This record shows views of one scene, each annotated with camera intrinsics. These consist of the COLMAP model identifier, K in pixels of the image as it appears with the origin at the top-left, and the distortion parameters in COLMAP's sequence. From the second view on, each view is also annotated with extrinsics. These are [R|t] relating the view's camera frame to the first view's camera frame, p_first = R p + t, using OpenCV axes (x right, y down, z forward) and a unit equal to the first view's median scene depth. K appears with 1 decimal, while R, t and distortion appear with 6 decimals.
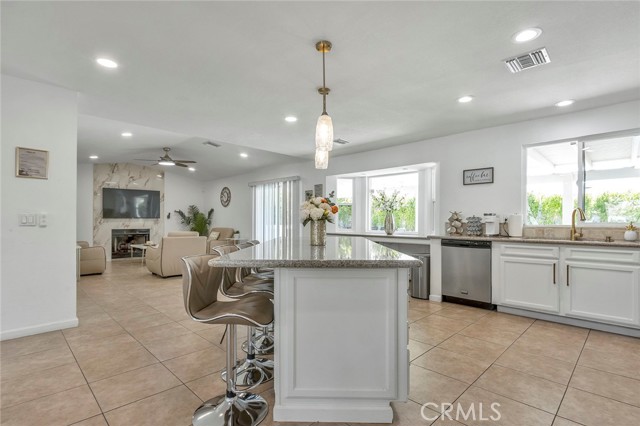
lens RADIAL K [[295.3, 0, 317.7], [0, 295.3, 212.4], [0, 0, 1]] dist [0.003004, -0.000113]
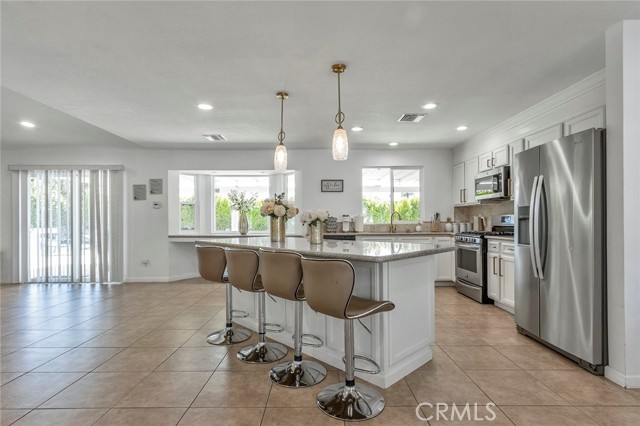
lens RADIAL K [[295.3, 0, 317.7], [0, 295.3, 212.4], [0, 0, 1]] dist [0.003004, -0.000113]
pose [[0.724004, 0.006275, 0.689768, -0.352603], [-0.010305, 0.999945, 0.001720, -0.007799], [-0.689719, -0.008353, 0.724029, 0.108636]]
